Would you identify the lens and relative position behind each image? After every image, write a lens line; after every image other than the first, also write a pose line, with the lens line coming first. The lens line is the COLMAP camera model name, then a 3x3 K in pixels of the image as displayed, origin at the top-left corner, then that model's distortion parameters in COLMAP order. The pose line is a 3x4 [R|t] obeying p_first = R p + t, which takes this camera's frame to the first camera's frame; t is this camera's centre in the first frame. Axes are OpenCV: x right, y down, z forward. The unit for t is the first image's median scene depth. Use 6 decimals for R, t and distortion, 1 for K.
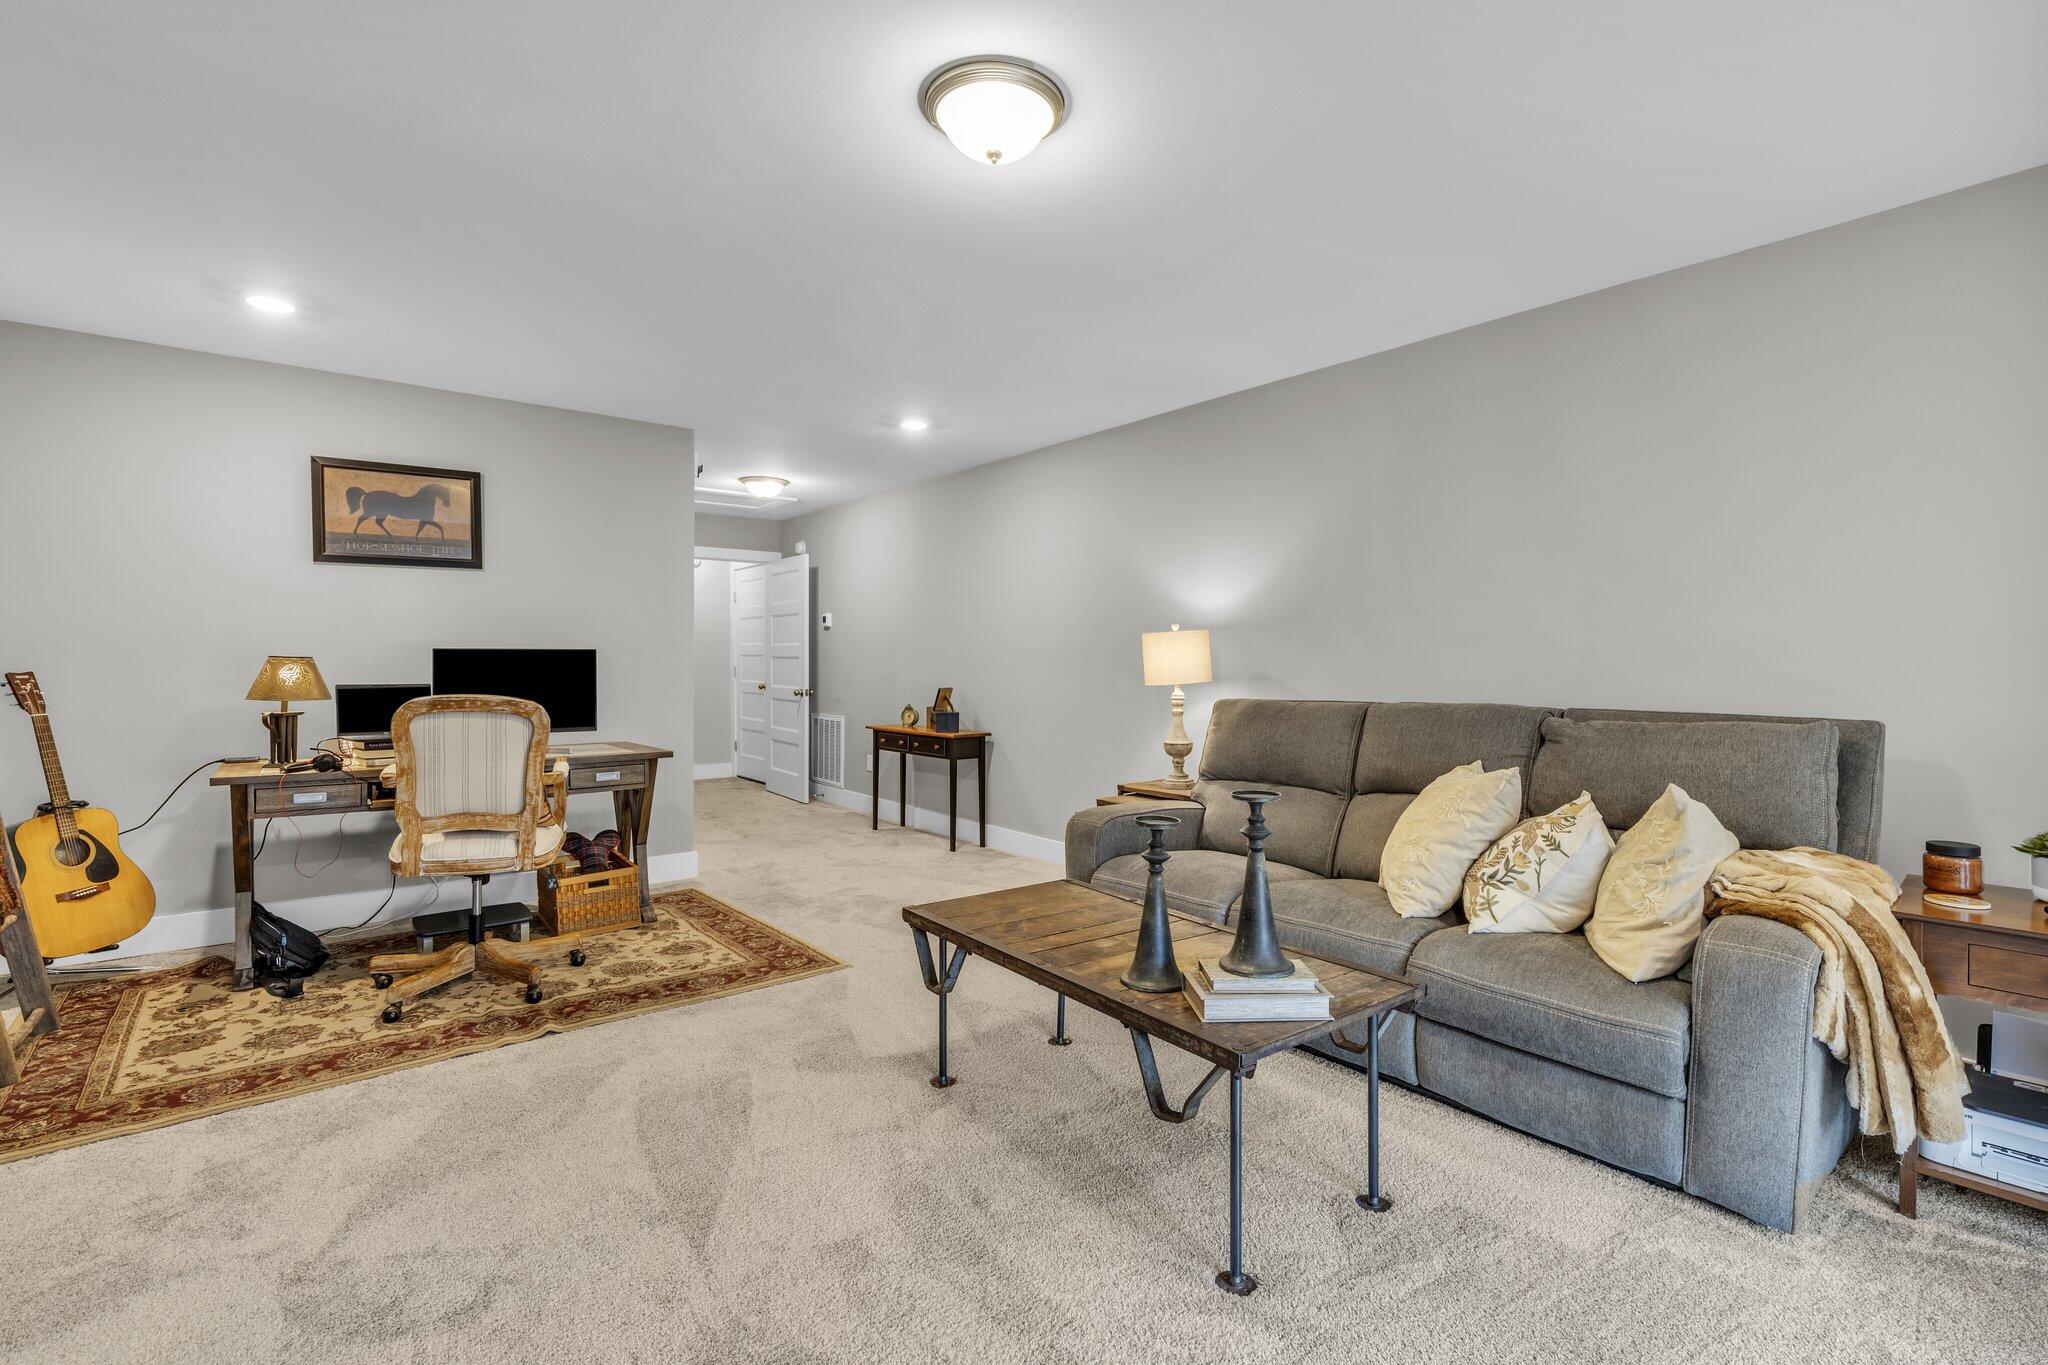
lens RADIAL K [[937.5, 0, 1025.2], [0, 937.5, 674.9], [0, 0, 1]] dist [0.000993, 0.000215]
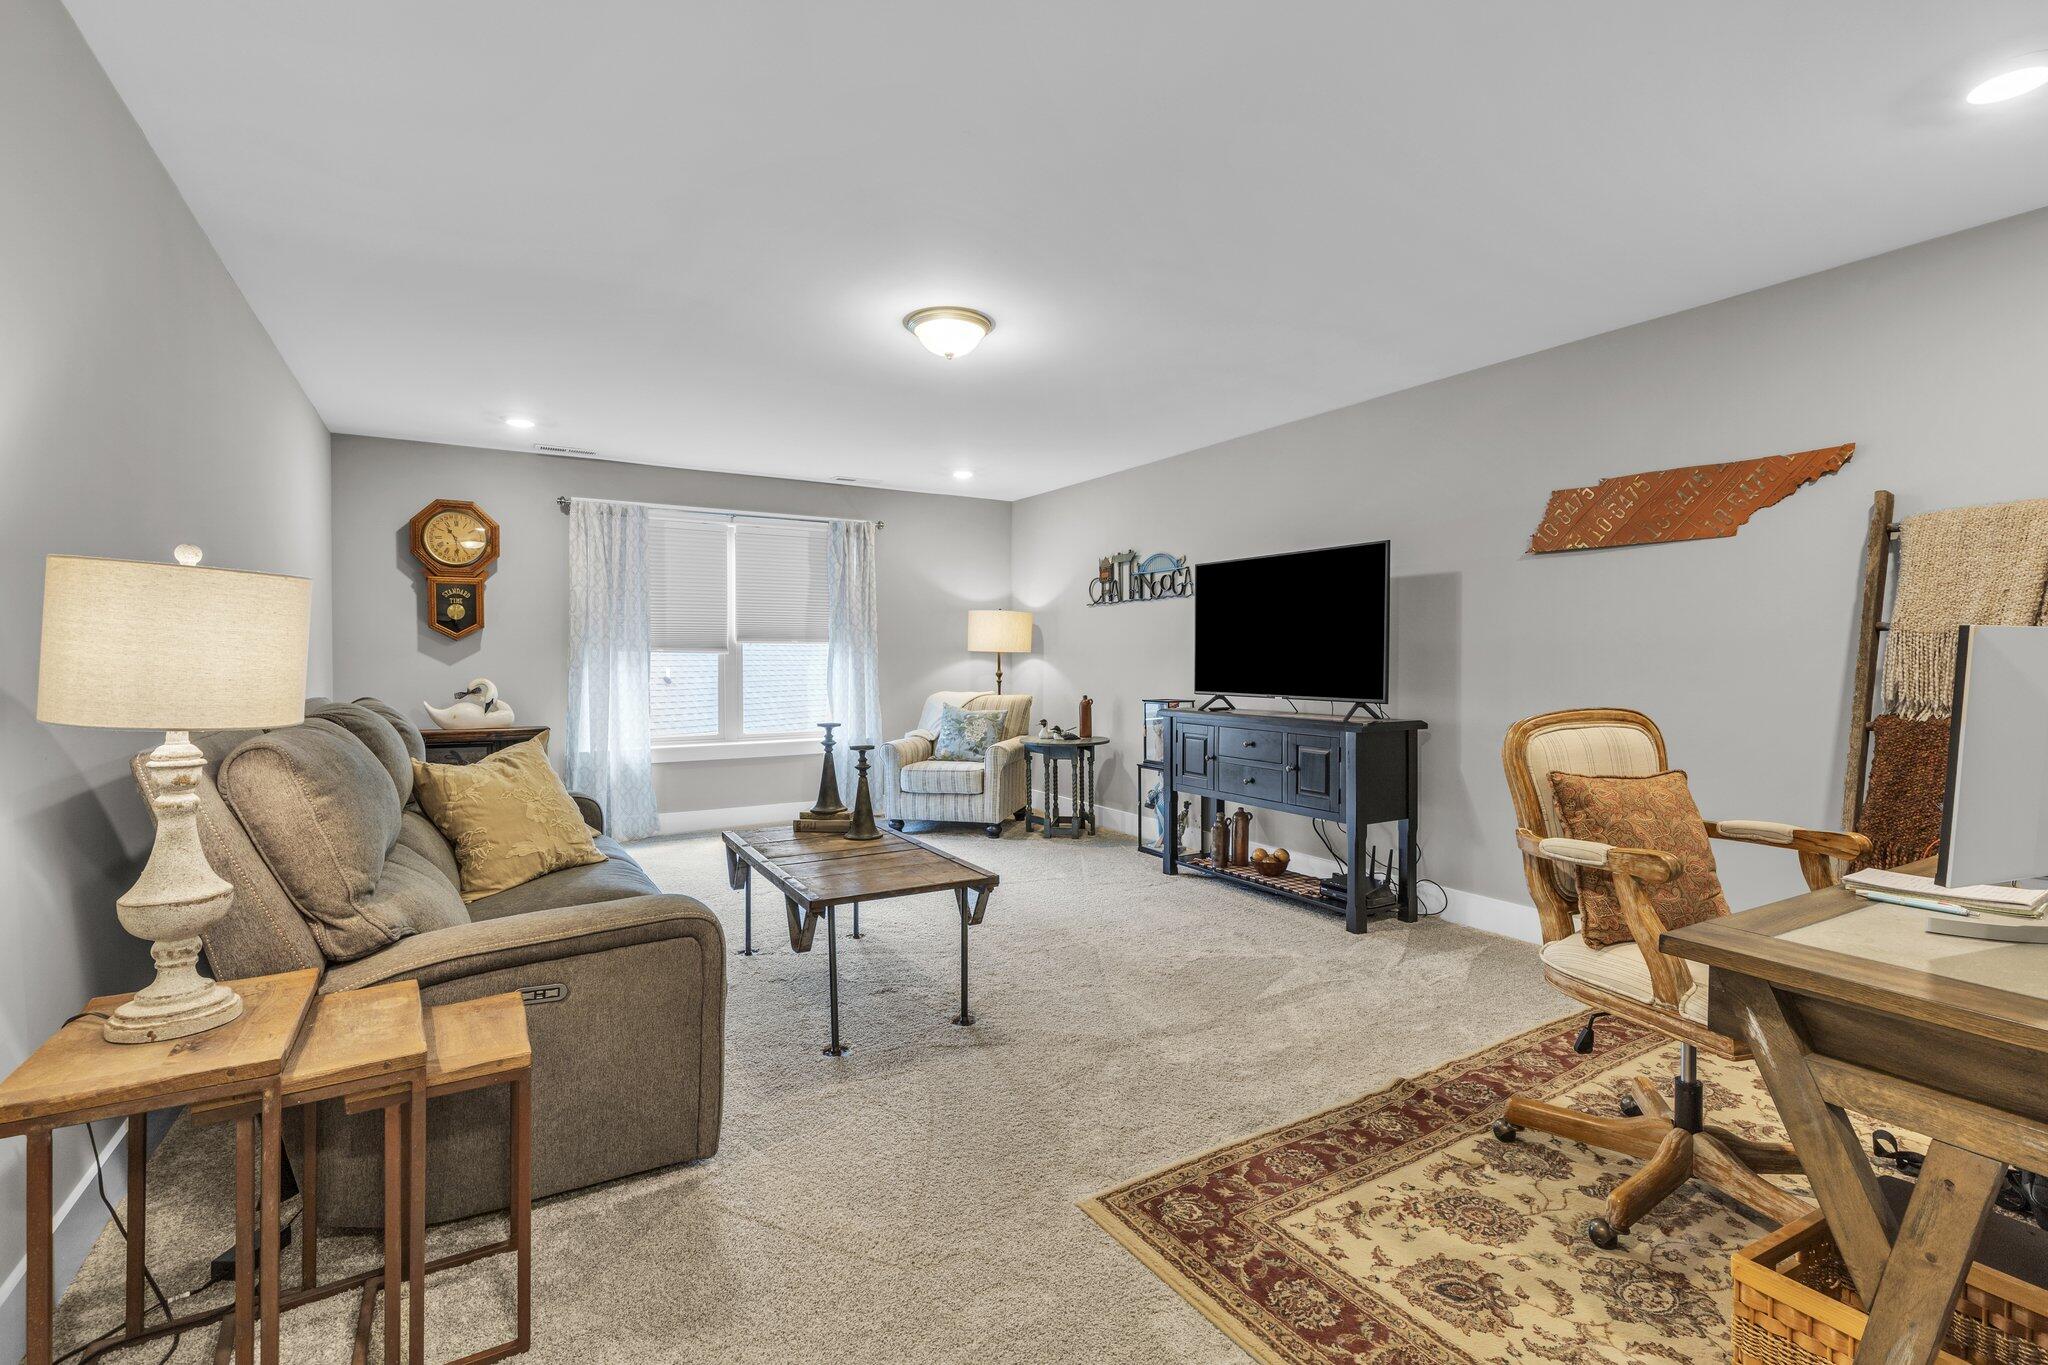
lens RADIAL K [[937.5, 0, 1027.0], [0, 937.5, 665.6], [0, 0, 1]] dist [0.000993, 0.000215]
pose [[-0.992675, -0.008222, 0.120537, -0.216758], [-0.004874, 0.999595, 0.028046, -0.025759], [-0.120719, 0.027253, -0.992313, 1.529539]]
